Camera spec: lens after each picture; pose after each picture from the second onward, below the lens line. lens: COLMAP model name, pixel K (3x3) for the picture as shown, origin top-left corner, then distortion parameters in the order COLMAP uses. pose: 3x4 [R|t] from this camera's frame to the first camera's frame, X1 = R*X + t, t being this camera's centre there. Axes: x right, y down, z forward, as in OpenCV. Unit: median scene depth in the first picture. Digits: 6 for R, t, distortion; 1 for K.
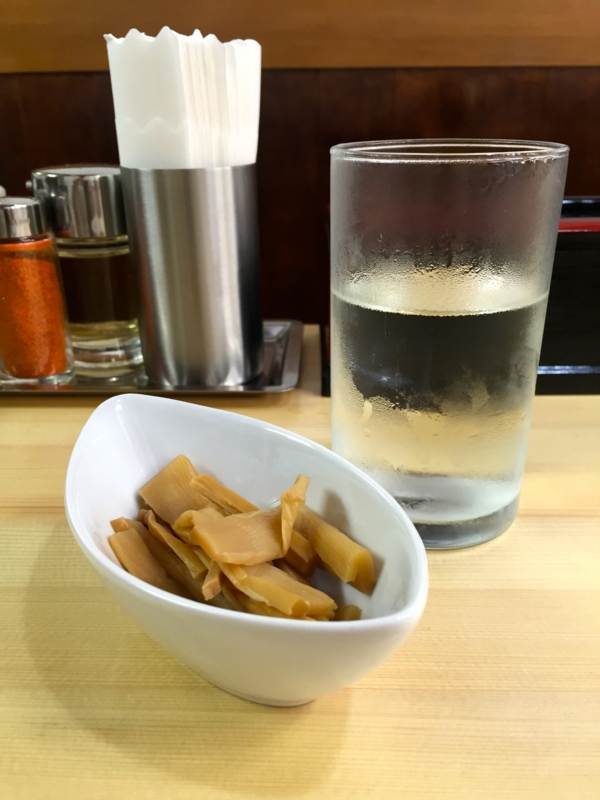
lens RADIAL K [[677.0, 0, 300.0], [0, 677.0, 400.0], [0, 0, 1]] dist [0.009650, 0.000683]
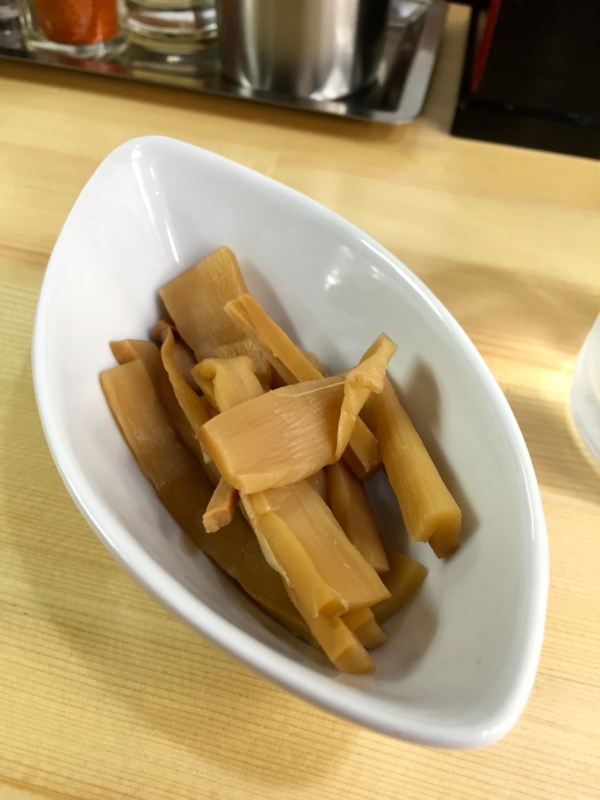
lens RADIAL K [[717.4, 0, 300.0], [0, 717.4, 400.0], [0, 0, 1]] dist [0.010913, -0.018556]
pose [[0.977084, 0.196395, -0.082072, -0.012178], [-0.142430, 0.889790, 0.433574, -0.149538], [0.158178, -0.411949, 0.897373, 0.395782]]
